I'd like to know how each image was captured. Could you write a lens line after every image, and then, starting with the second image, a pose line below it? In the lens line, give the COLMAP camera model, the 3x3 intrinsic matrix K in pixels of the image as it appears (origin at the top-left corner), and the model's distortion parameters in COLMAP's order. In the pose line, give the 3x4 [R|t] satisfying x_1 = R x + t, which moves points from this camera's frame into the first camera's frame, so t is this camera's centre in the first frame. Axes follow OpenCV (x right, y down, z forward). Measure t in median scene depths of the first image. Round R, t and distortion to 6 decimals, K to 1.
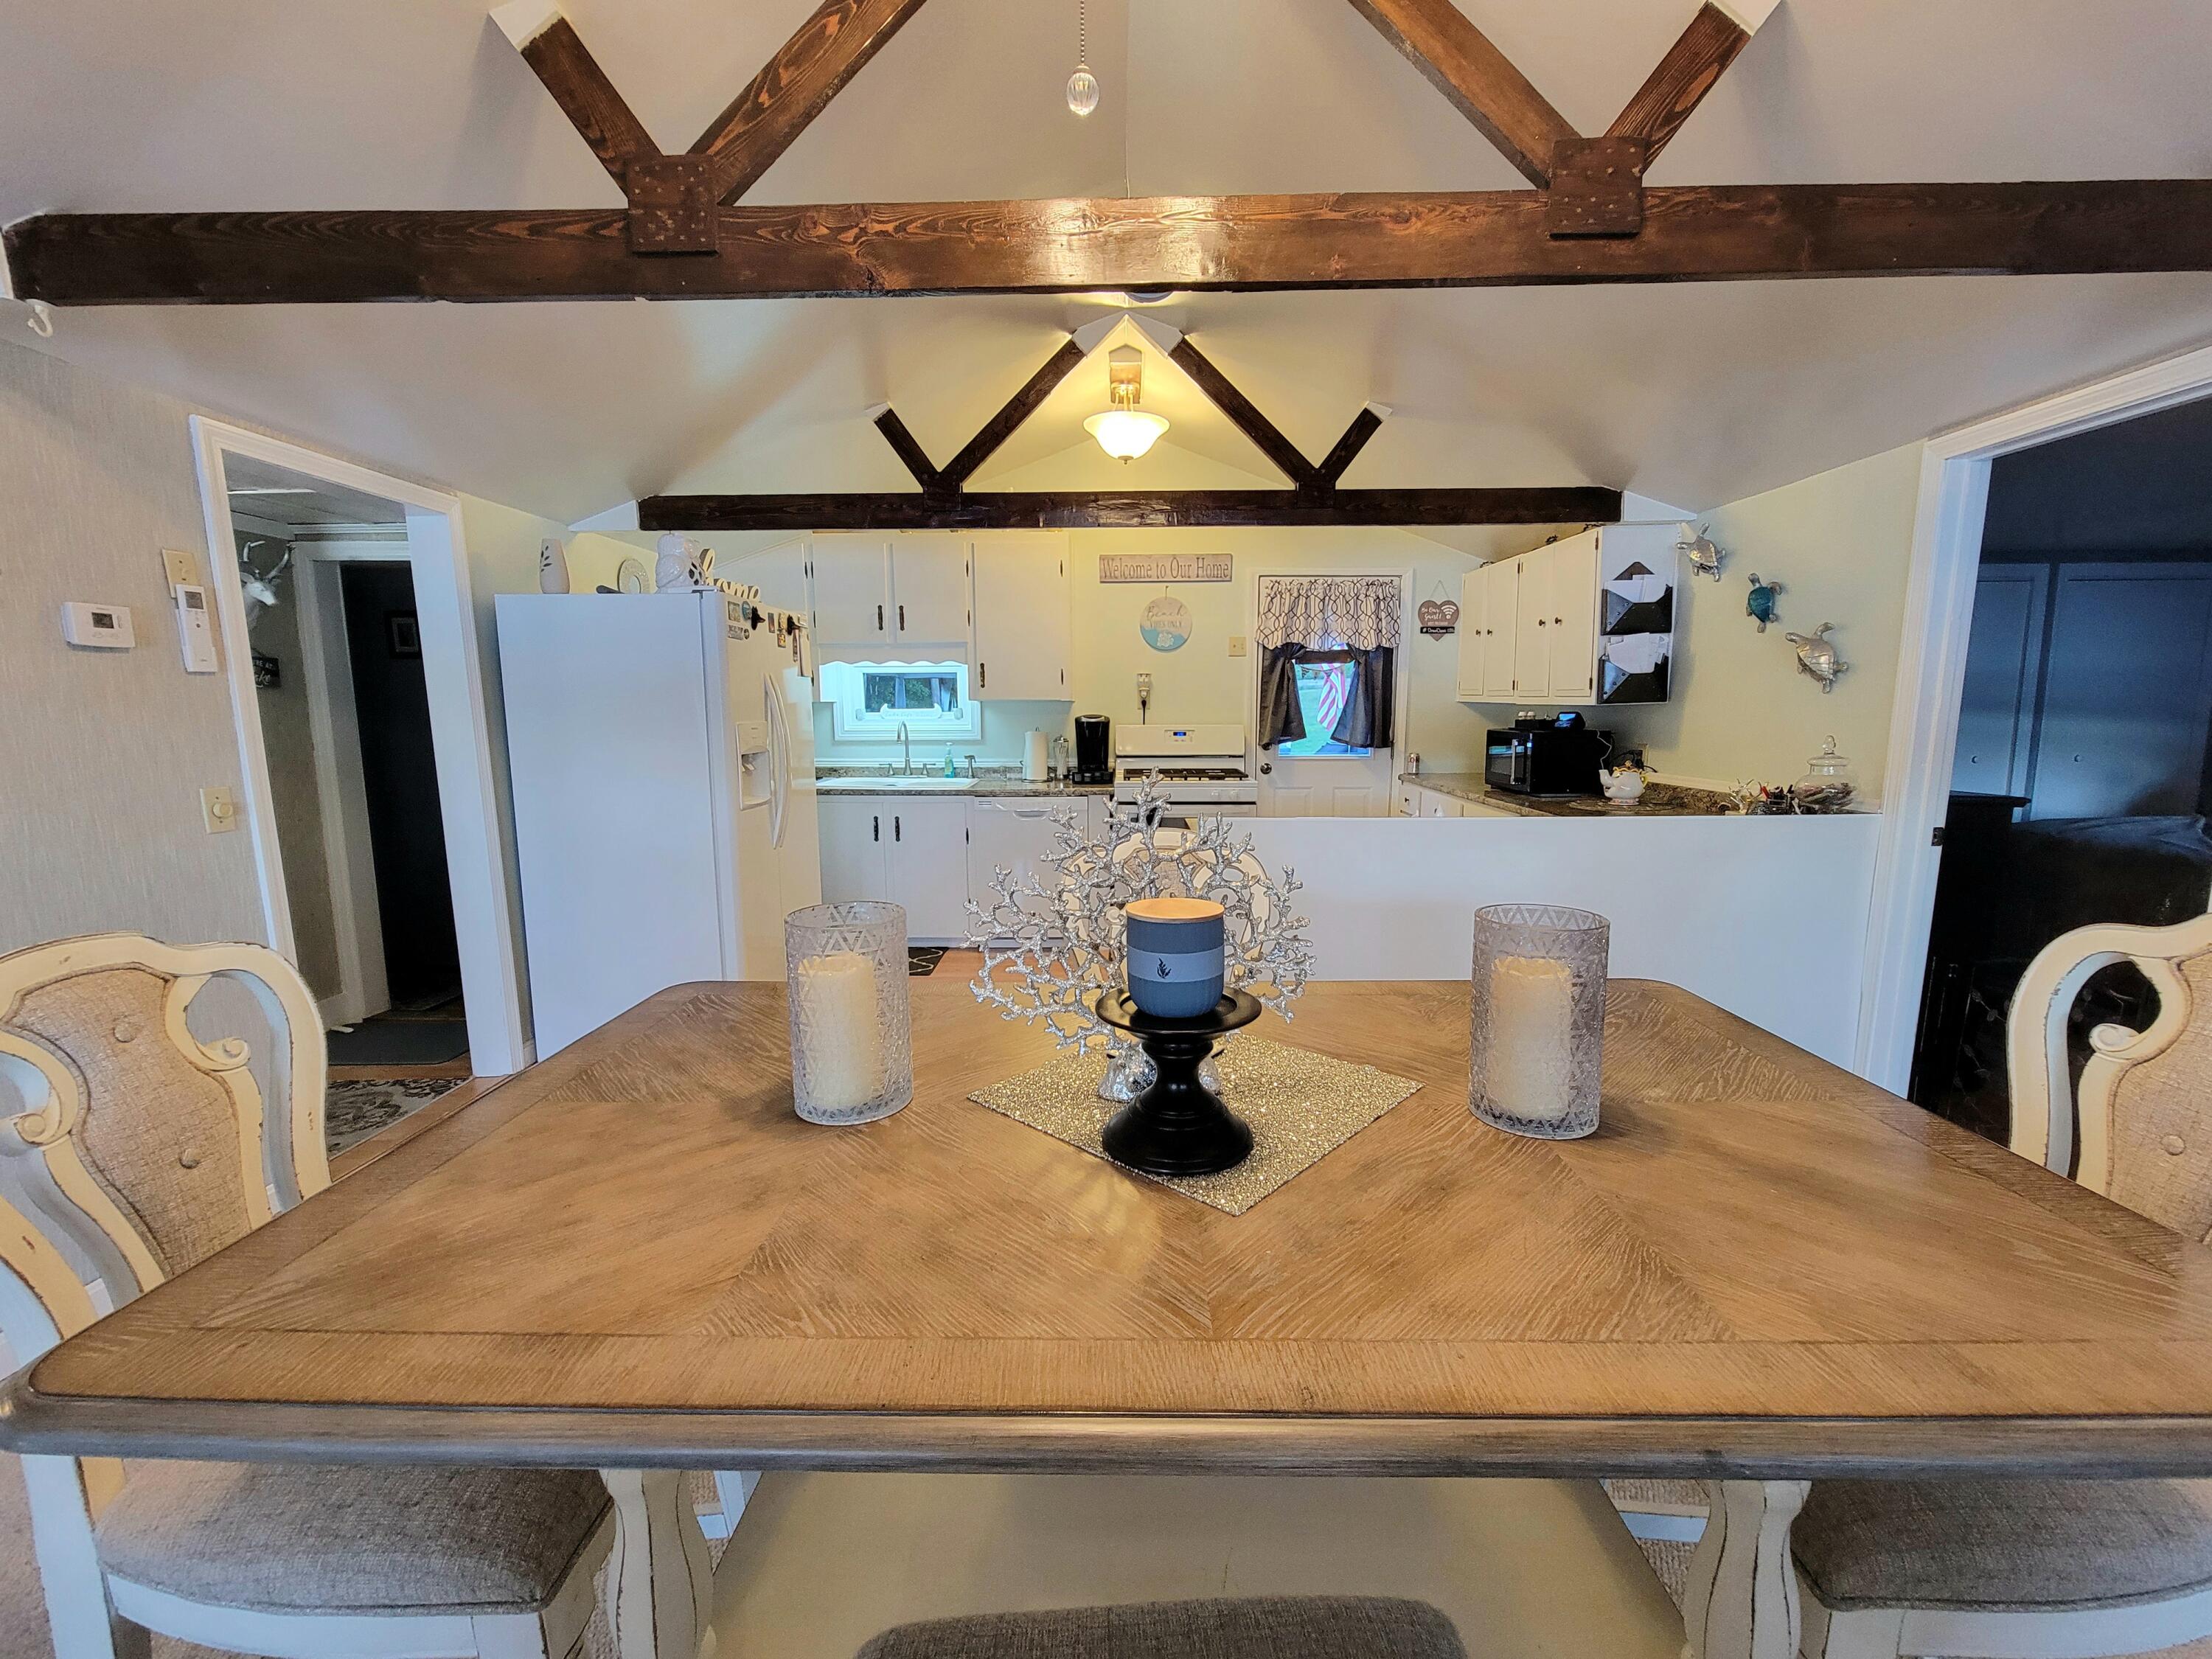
lens RADIAL K [[900.0, 0, 1106.0], [0, 900.0, 829.5], [0, 0, 1]] dist [-0.002420, 0.000111]
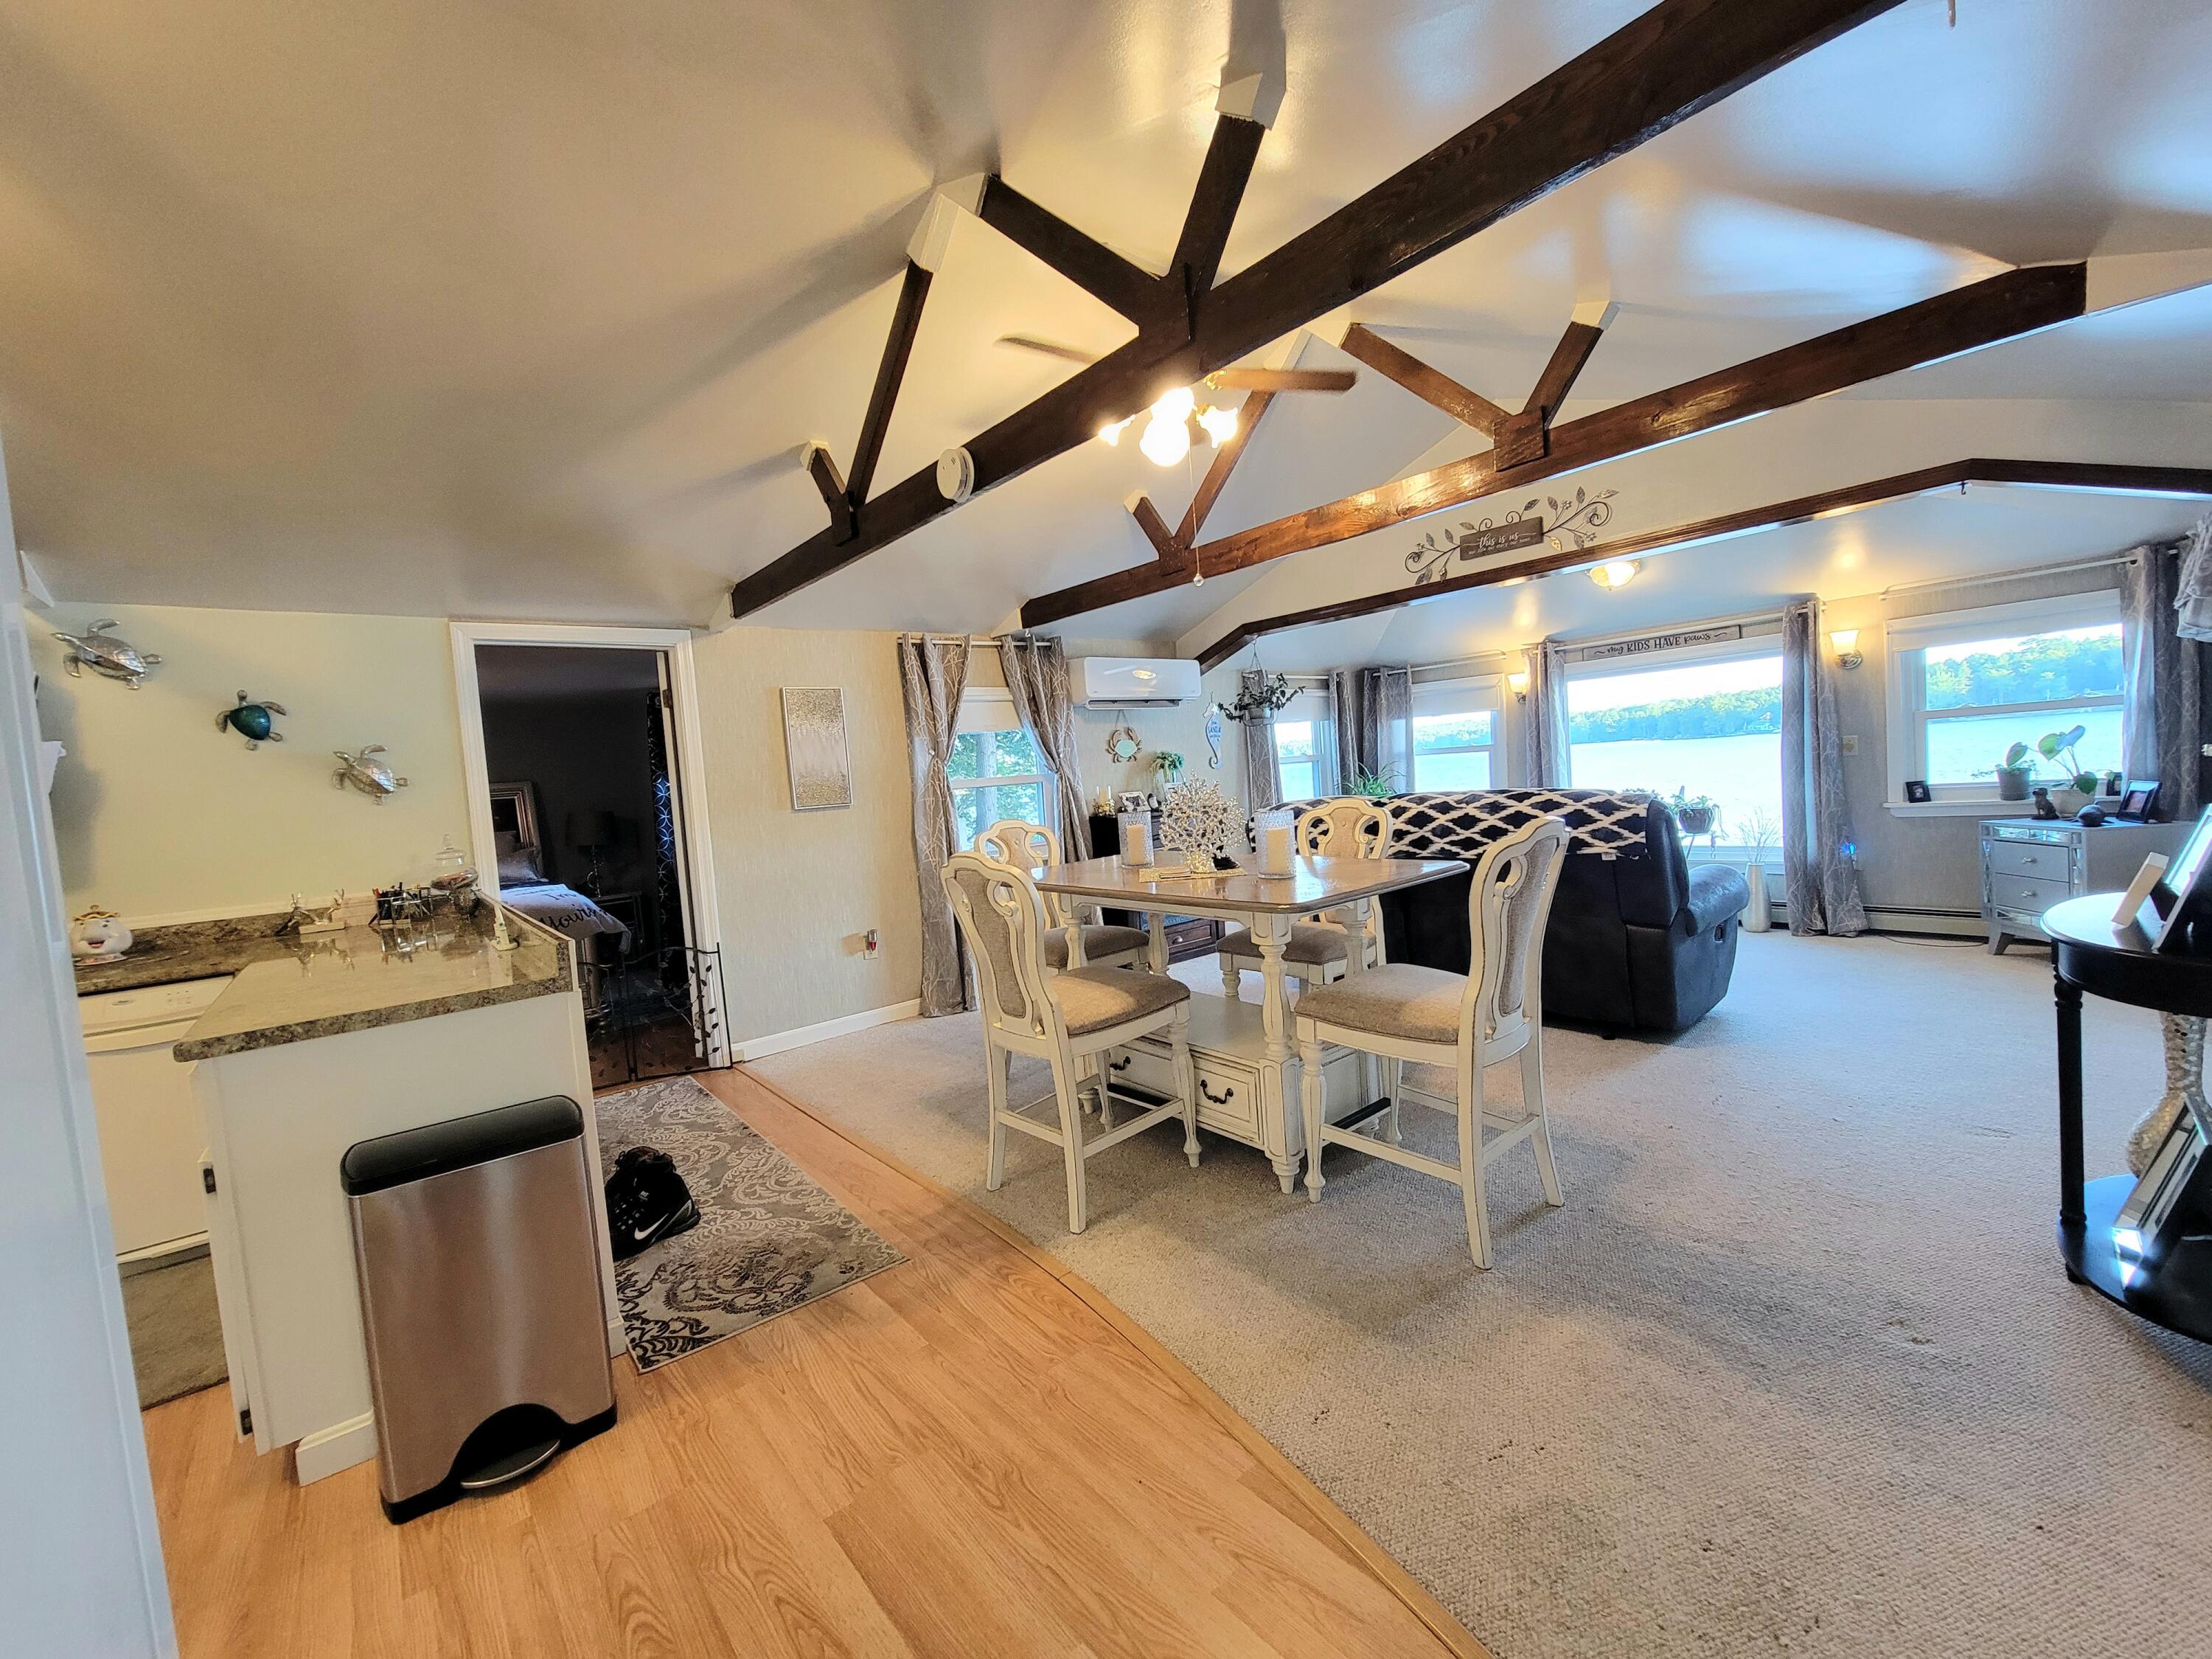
lens RADIAL K [[900.0, 0, 1106.0], [0, 900.0, 829.5], [0, 0, 1]] dist [-0.002420, 0.000111]
pose [[-0.651551, 0.002352, 0.758601, -0.399909], [0.174621, 0.973607, 0.146960, -0.073143], [-0.738233, 0.228220, -0.634766, 0.603005]]
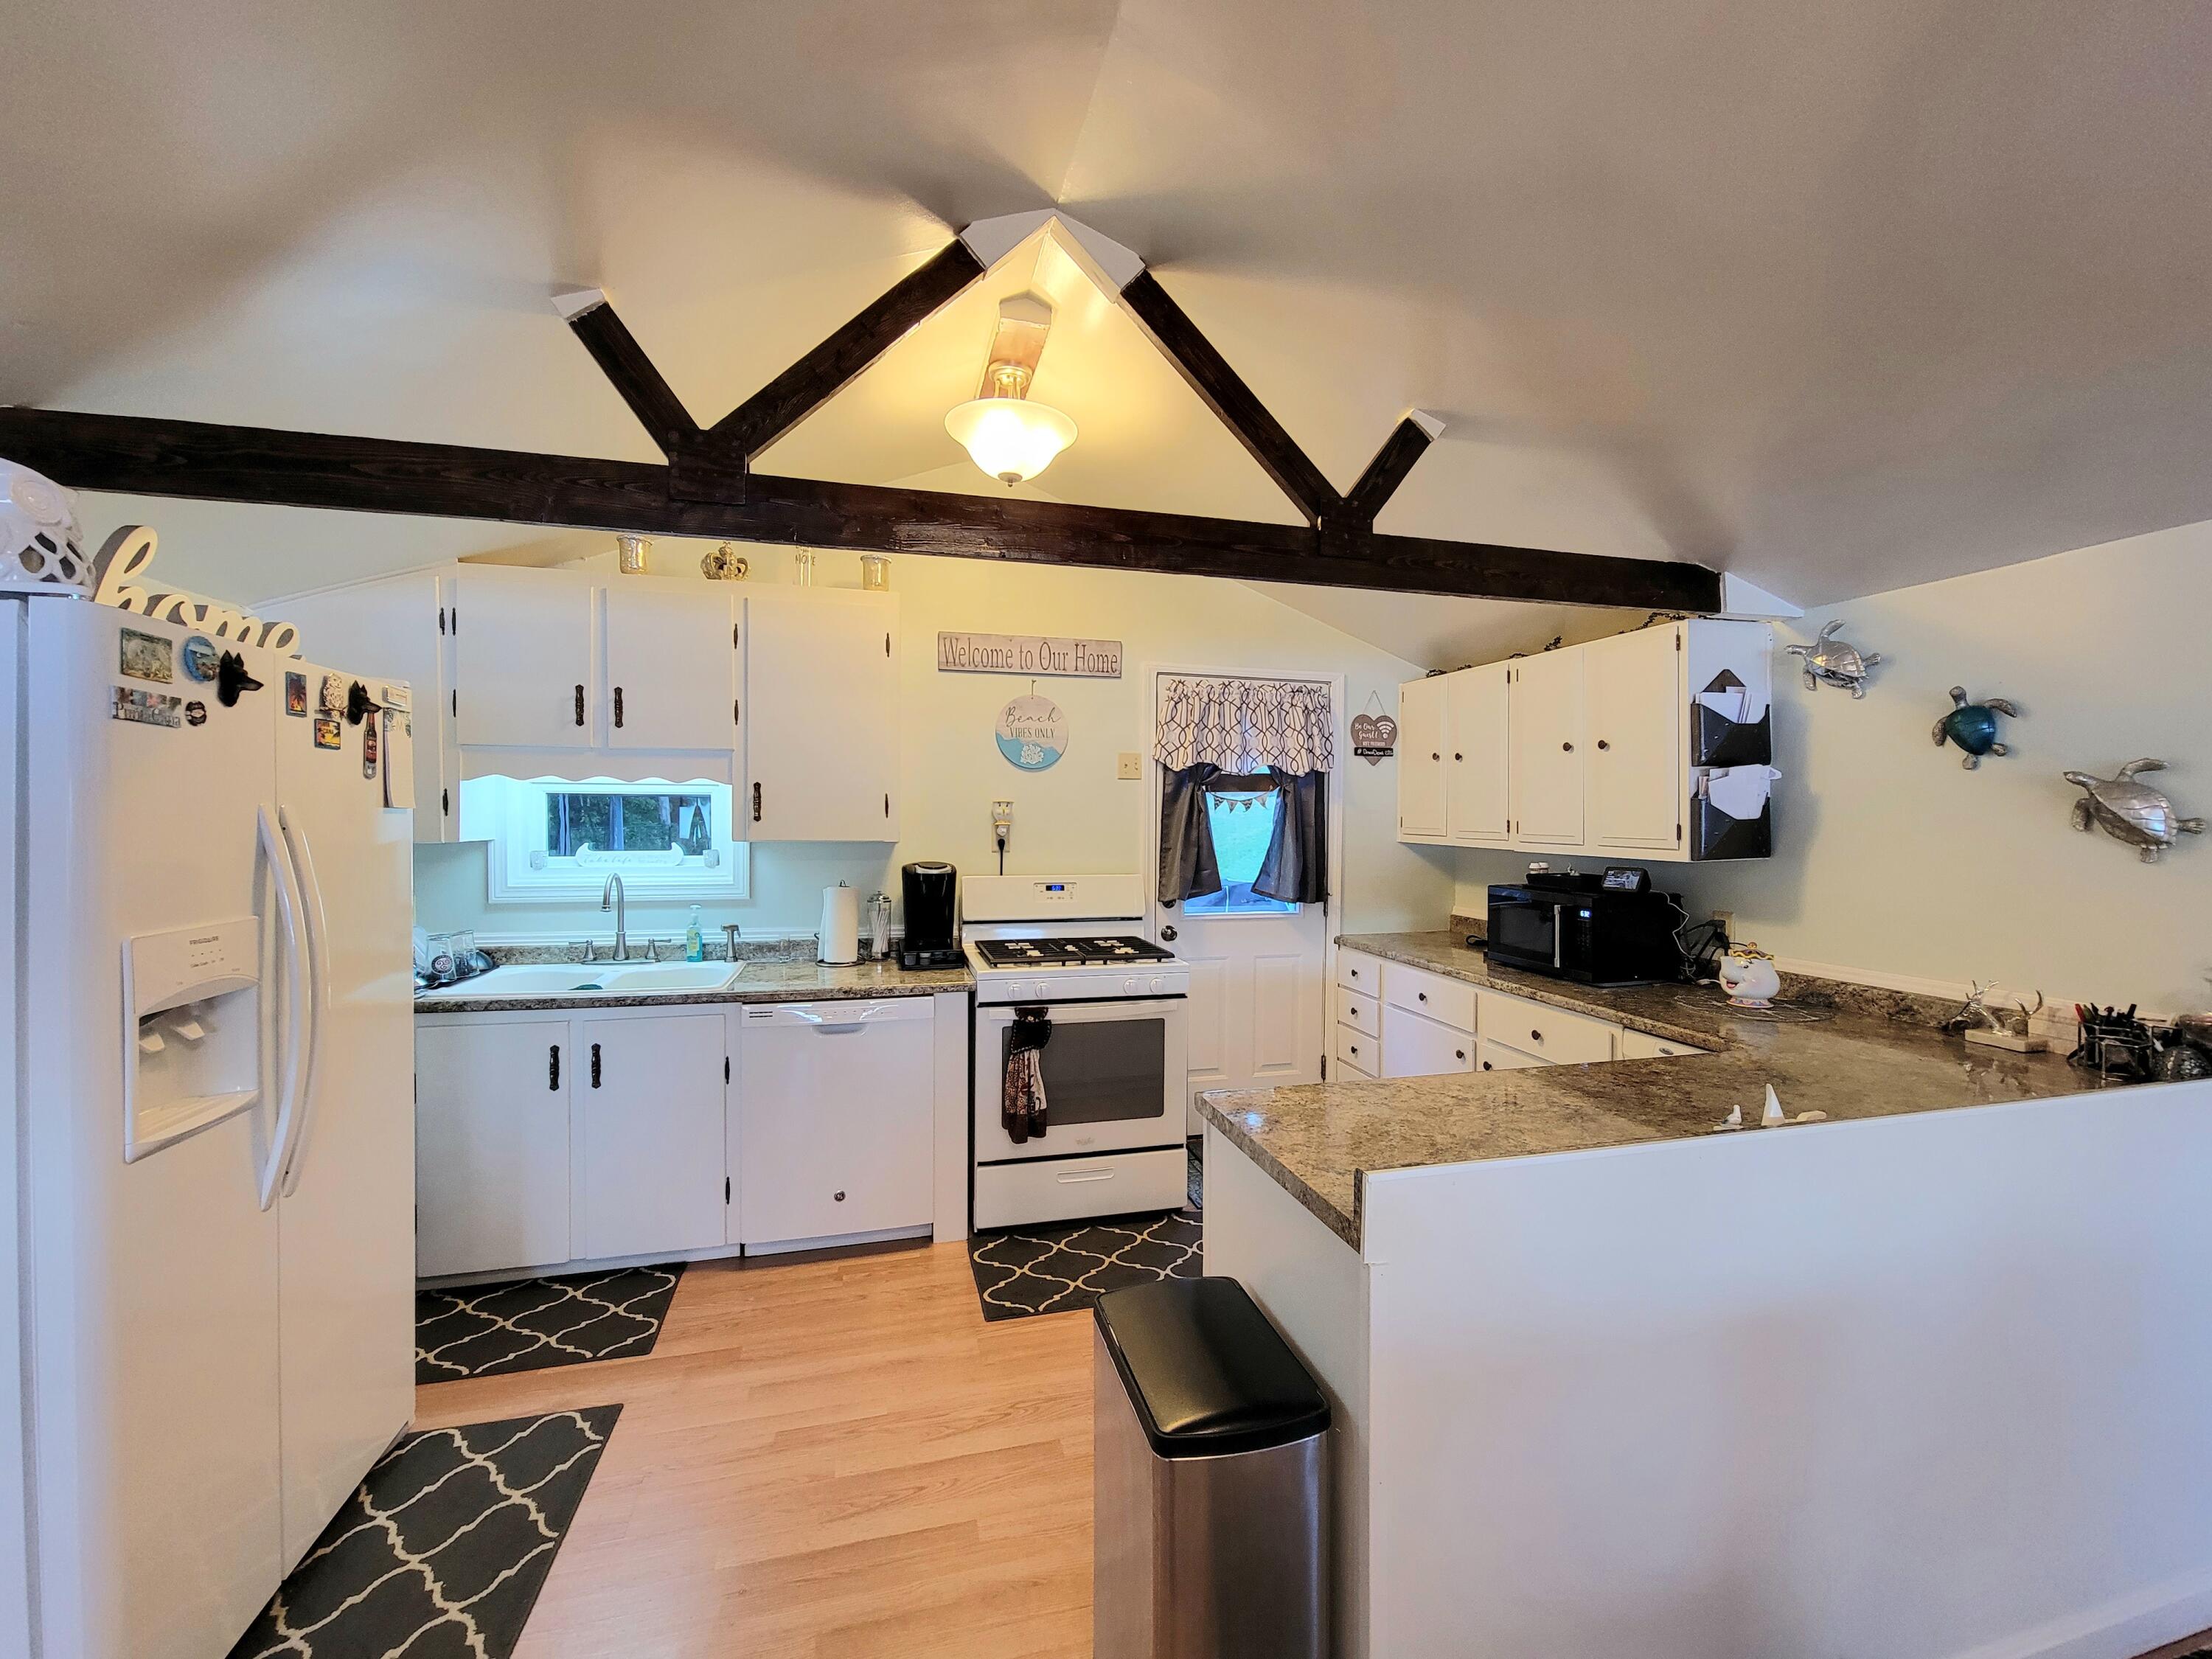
lens RADIAL K [[900.0, 0, 1106.0], [0, 900.0, 829.5], [0, 0, 1]] dist [-0.002420, 0.000111]
pose [[0.963085, 0.006195, 0.269127, -0.069650], [0.027346, 0.992312, -0.120701, -0.067410], [-0.267806, 0.123605, 0.955511, 0.326495]]
